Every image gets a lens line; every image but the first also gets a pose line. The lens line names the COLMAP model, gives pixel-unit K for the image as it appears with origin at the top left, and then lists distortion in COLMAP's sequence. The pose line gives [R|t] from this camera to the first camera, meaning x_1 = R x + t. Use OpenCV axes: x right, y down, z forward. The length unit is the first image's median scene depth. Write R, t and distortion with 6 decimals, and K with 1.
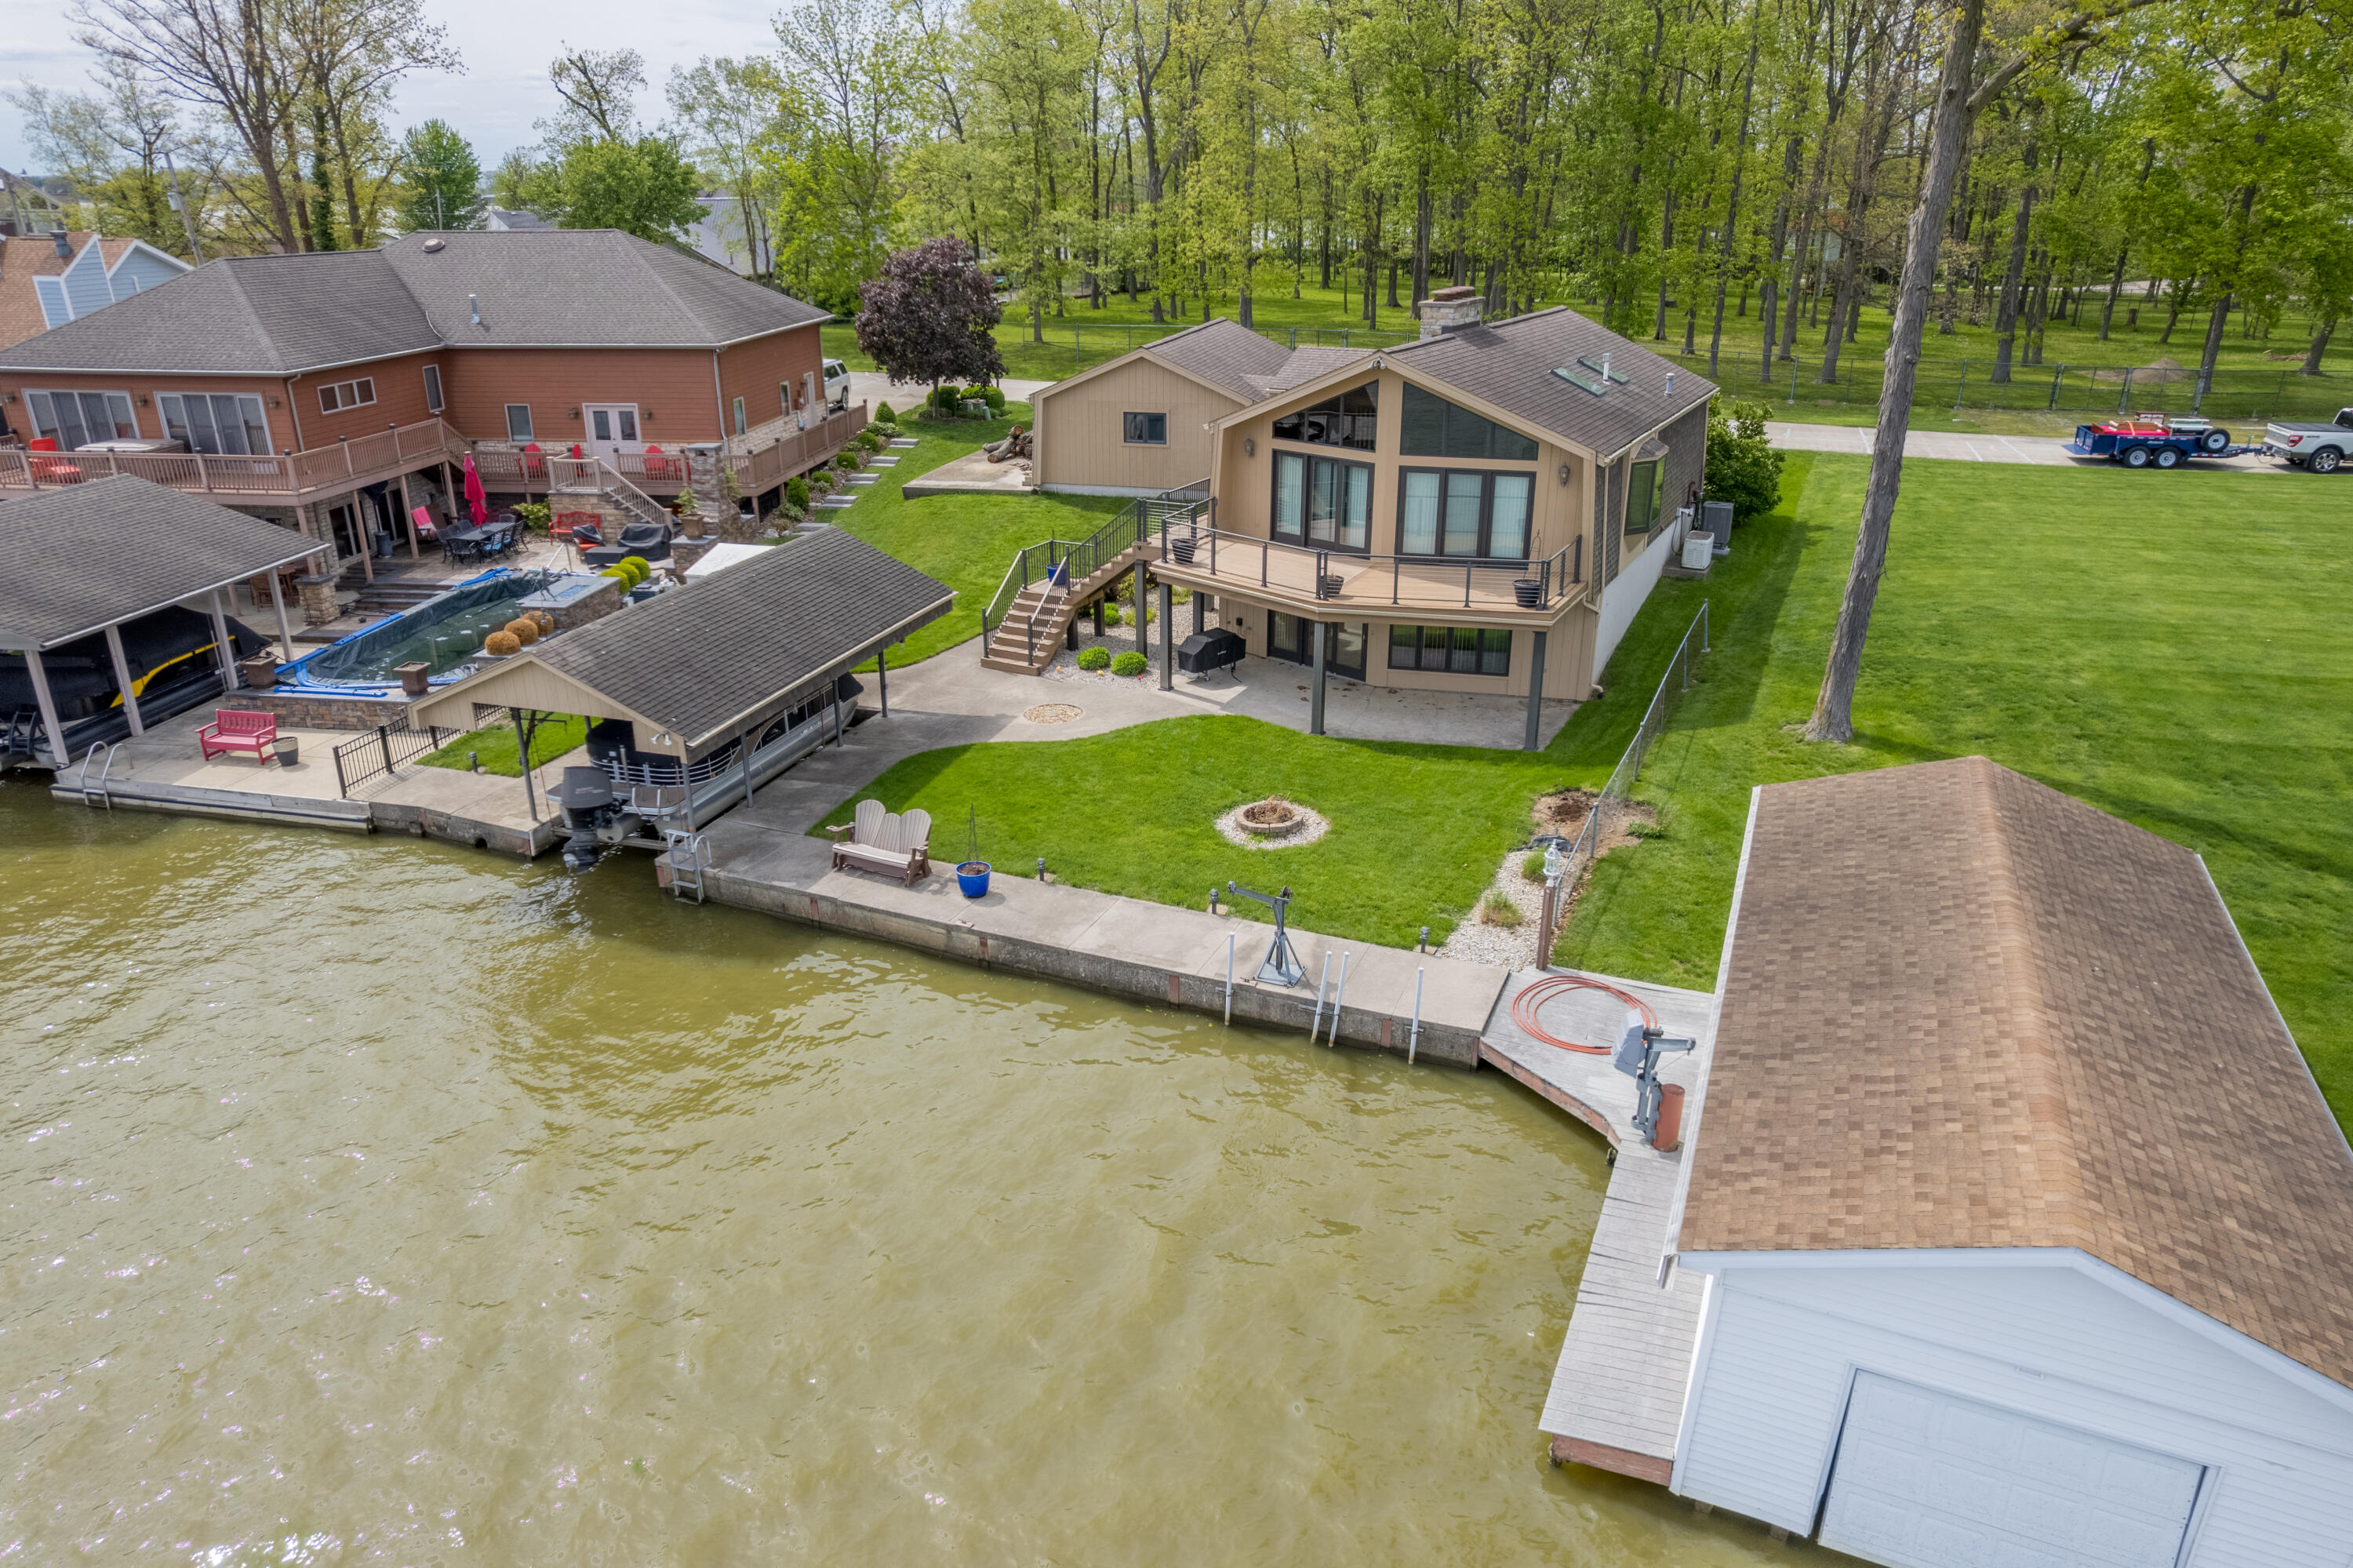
lens RADIAL K [[1510.6, 0, 1182.8], [0, 1510.6, 798.6], [0, 0, 1]] dist [-0.074458, 0.068665]
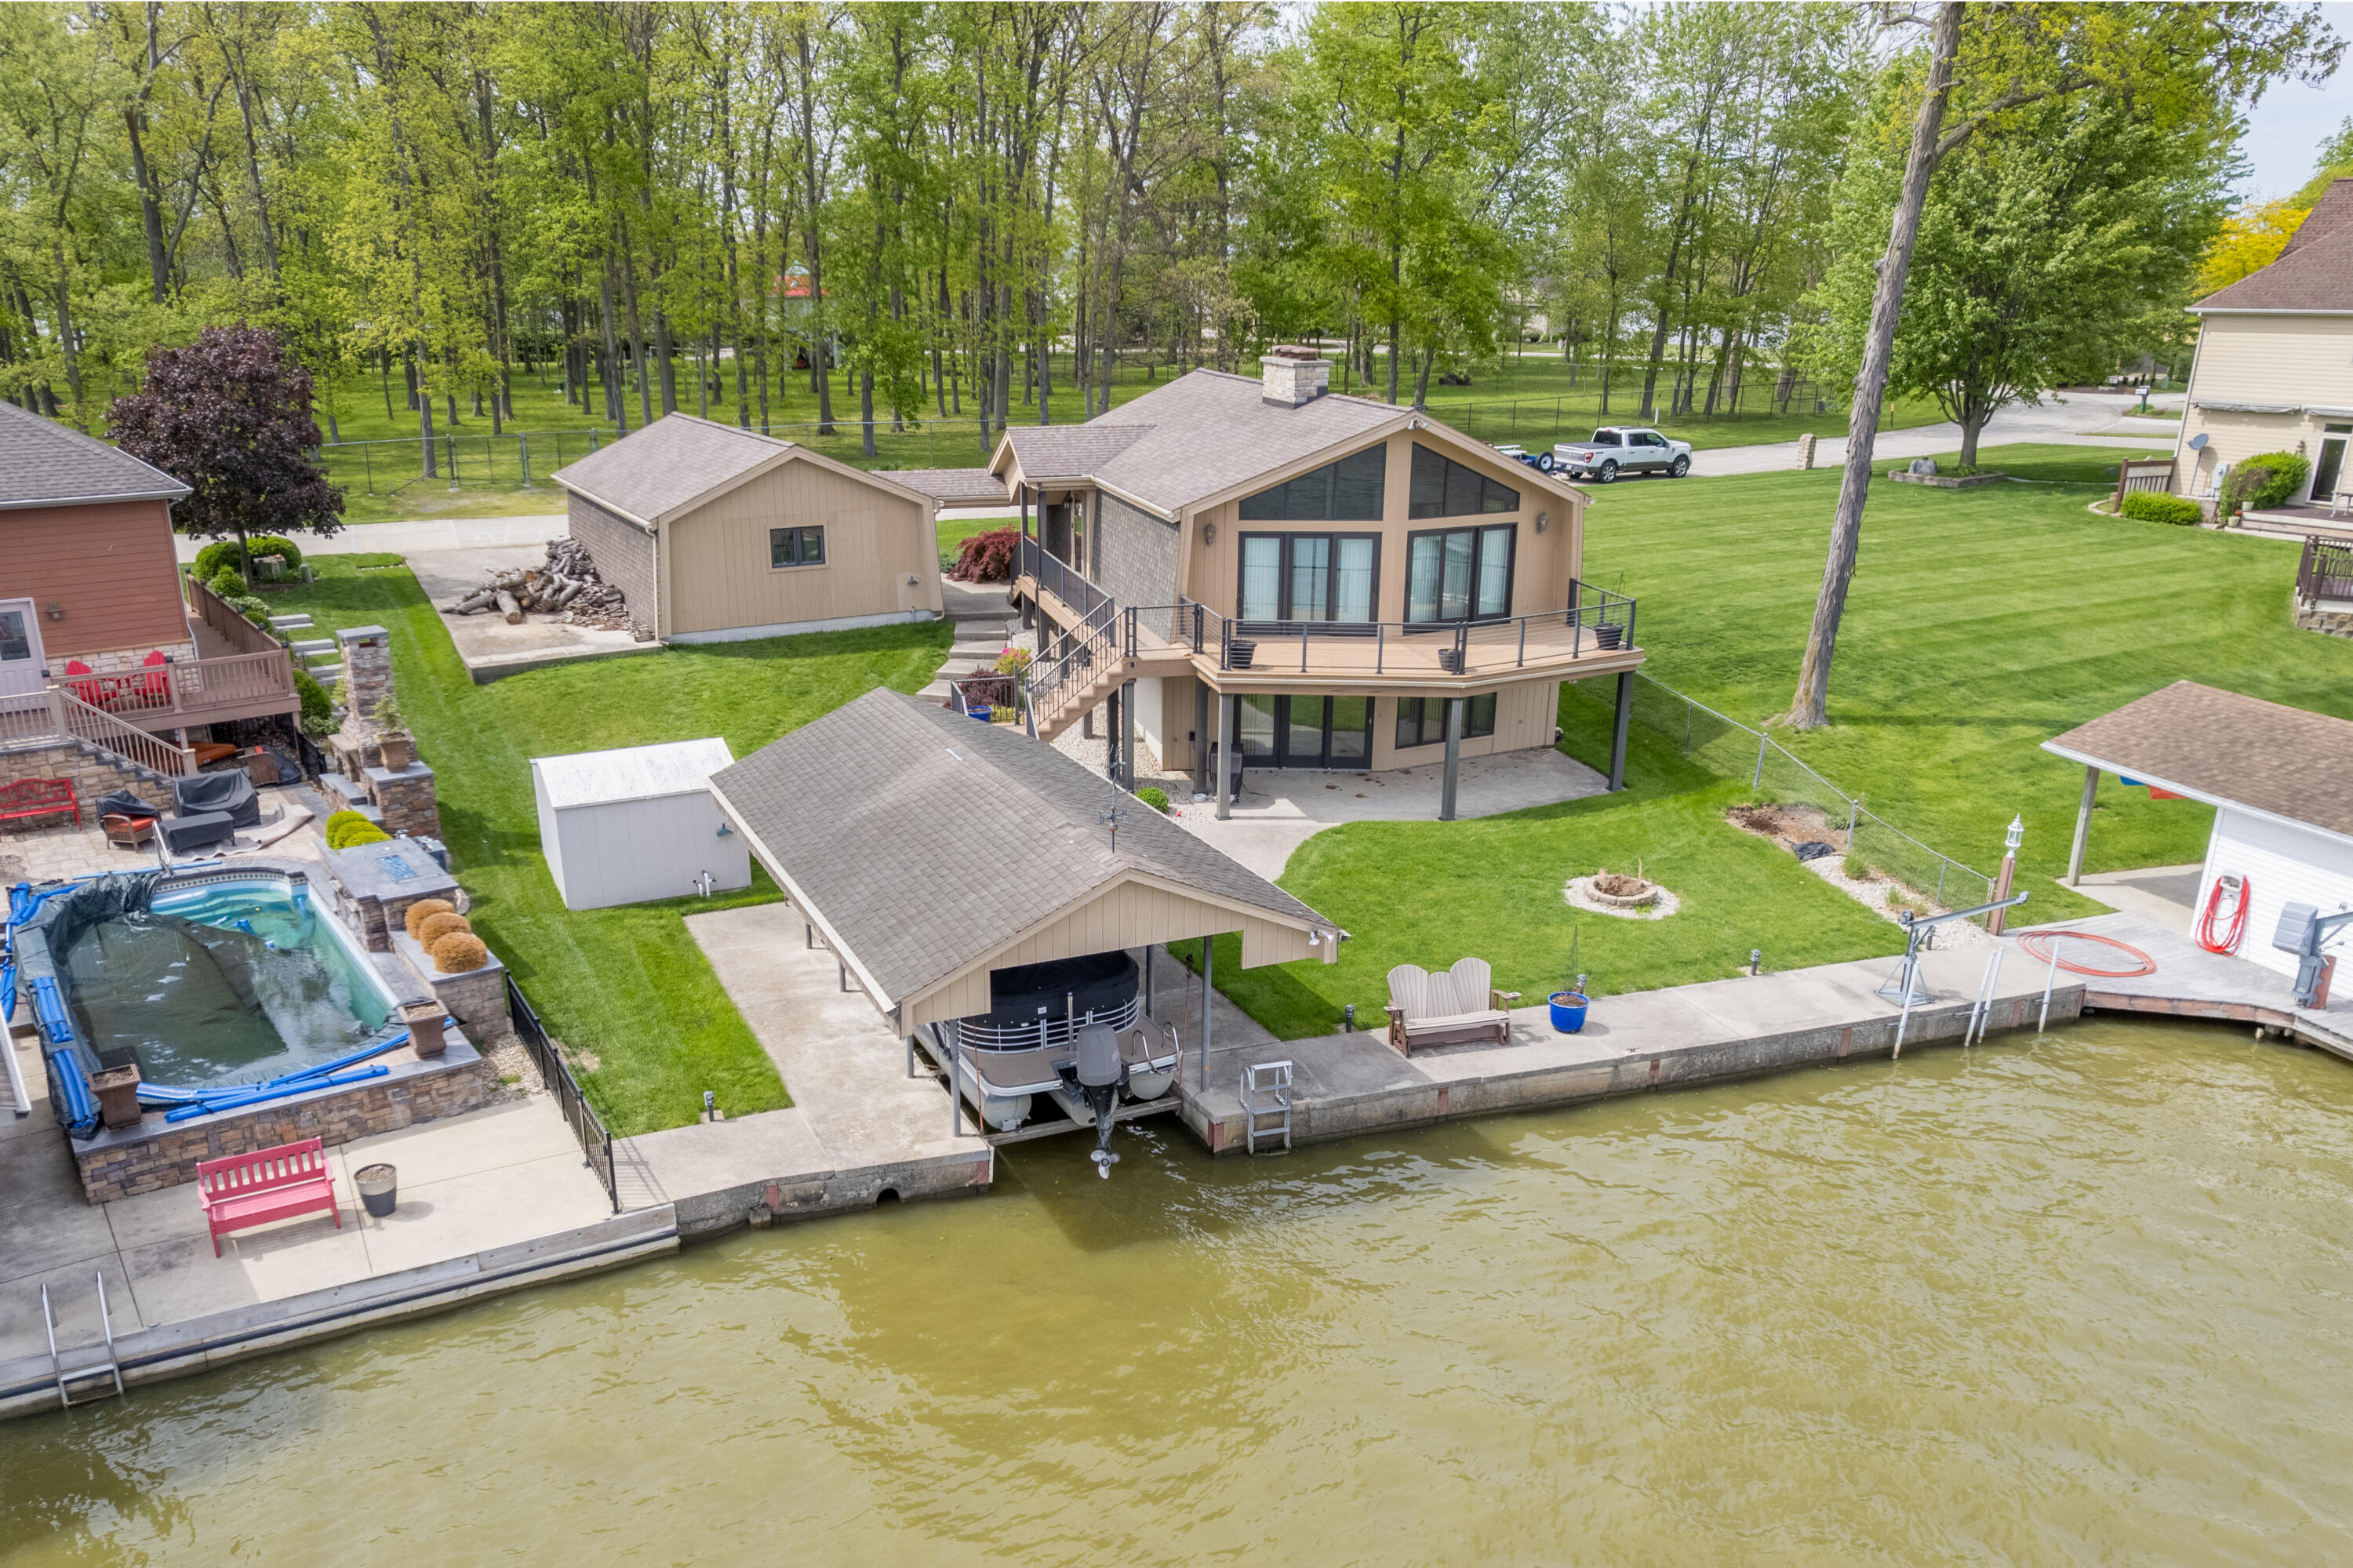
lens RADIAL K [[1778.1, 0, 1095.6], [0, 1778.1, 946.1], [0, 0, 1]] dist [-0.041471, -0.003557]
pose [[0.758278, -0.239239, 0.606448, -0.781063], [0.251382, 0.965594, 0.066602, -0.098441], [-0.601516, 0.101947, 0.792329, 0.278232]]
